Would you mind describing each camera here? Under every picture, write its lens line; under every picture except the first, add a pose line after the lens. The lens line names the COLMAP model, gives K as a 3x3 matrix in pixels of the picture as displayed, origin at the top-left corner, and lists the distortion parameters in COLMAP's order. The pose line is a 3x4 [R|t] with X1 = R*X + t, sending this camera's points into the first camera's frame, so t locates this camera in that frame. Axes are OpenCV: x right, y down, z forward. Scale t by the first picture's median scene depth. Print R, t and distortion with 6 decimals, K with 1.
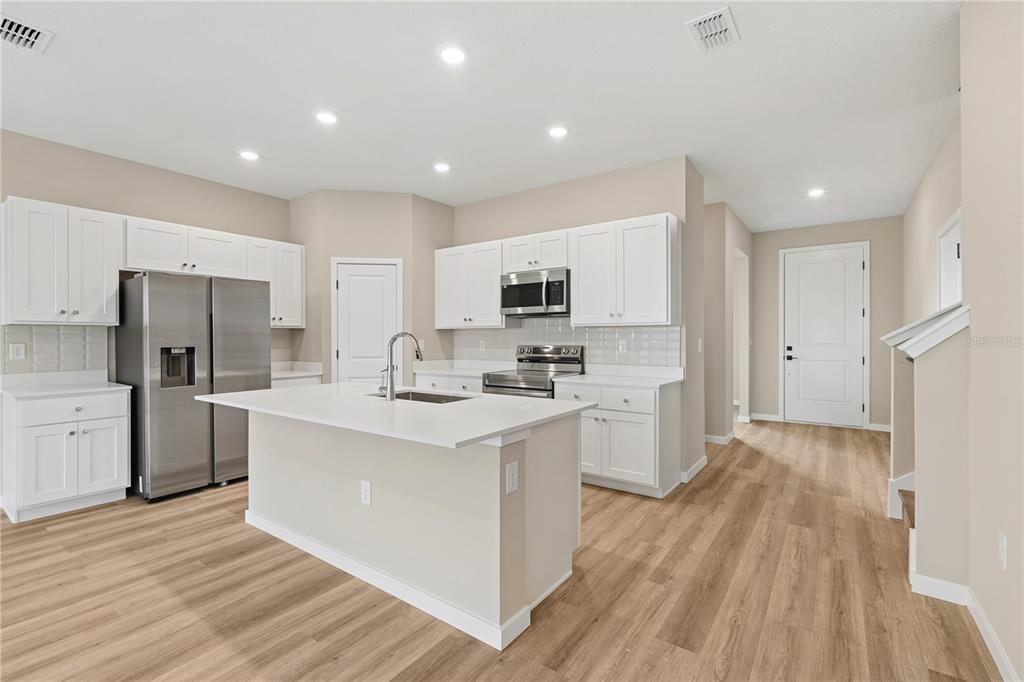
lens RADIAL K [[459.8, 0, 507.8], [0, 459.8, 336.1], [0, 0, 1]] dist [0.002018, 0.000310]
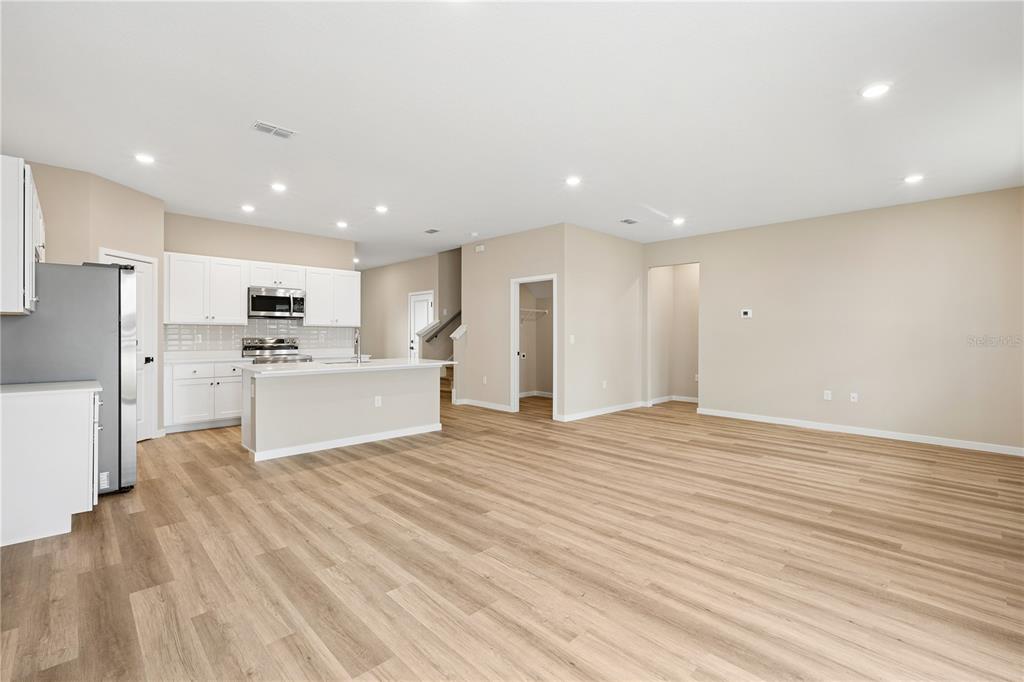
lens RADIAL K [[459.8, 0, 507.8], [0, 459.8, 336.1], [0, 0, 1]] dist [0.002018, 0.000310]
pose [[0.178059, 0.002028, 0.984018, -1.317190], [-0.004289, 0.999990, -0.001285, 0.013924], [-0.984010, -0.003991, 0.178066, -0.006789]]
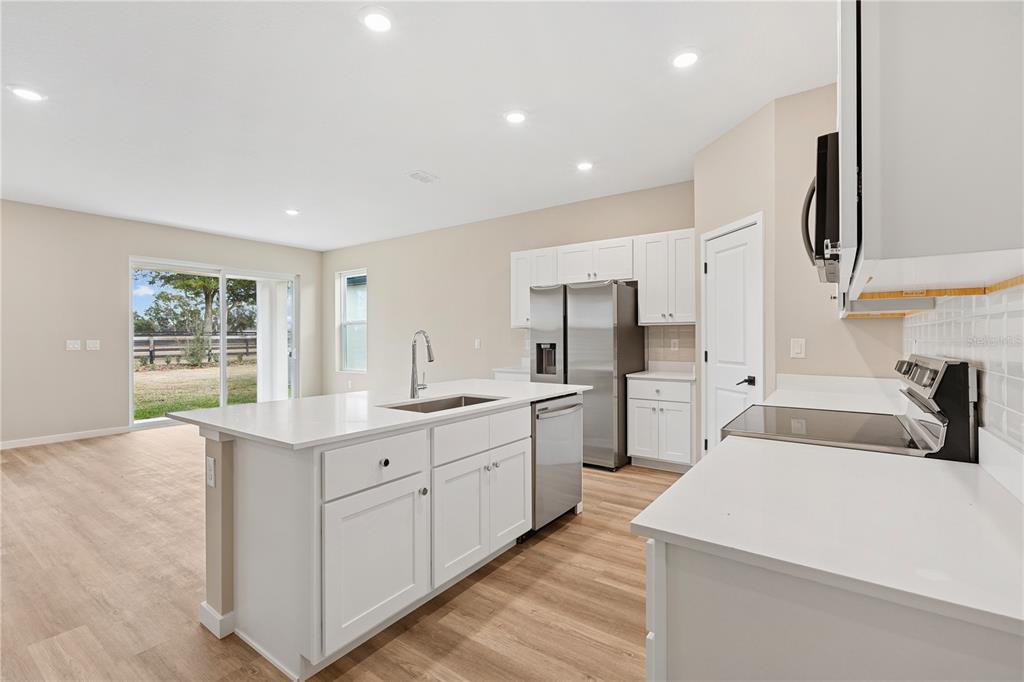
lens RADIAL K [[459.8, 0, 507.8], [0, 459.8, 336.1], [0, 0, 1]] dist [0.002018, 0.000310]
pose [[0.009103, 0.000255, -0.999959, 0.472198], [0.004930, 0.999988, 0.000300, 0.002751], [0.999946, -0.004933, 0.009102, 0.749071]]
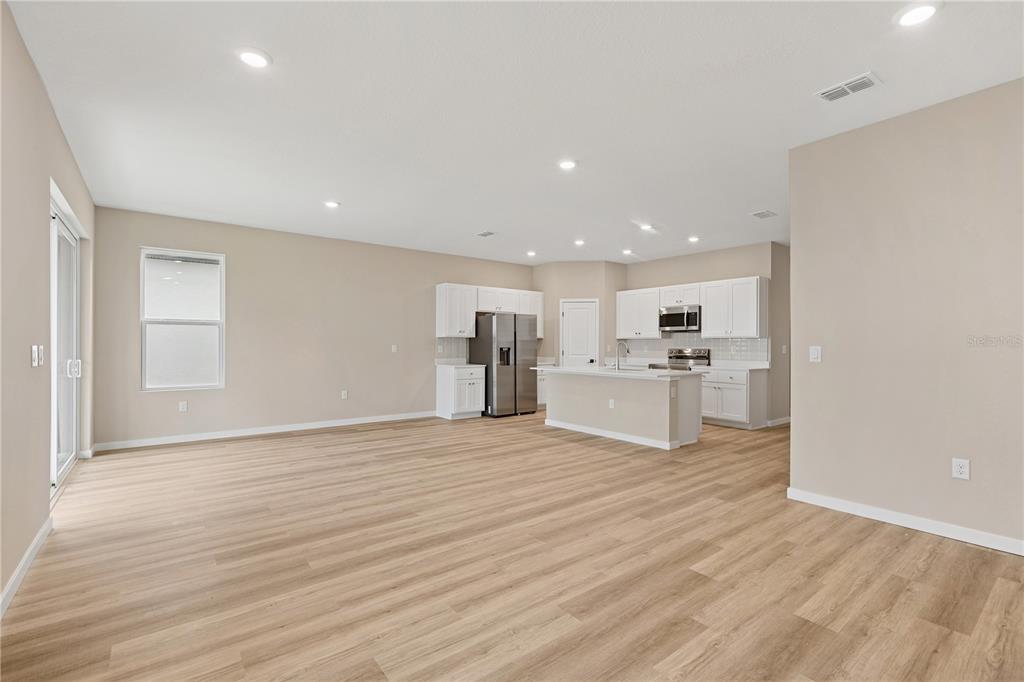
lens RADIAL K [[456.1, 0, 513.3], [0, 456.1, 345.3], [0, 0, 1]] dist [0.000309, 0.000111]
pose [[0.961296, 0.006553, -0.275438, -0.075218], [-0.005374, 0.999973, 0.005034, 0.002233], [0.275464, -0.003359, 0.961306, -0.888865]]
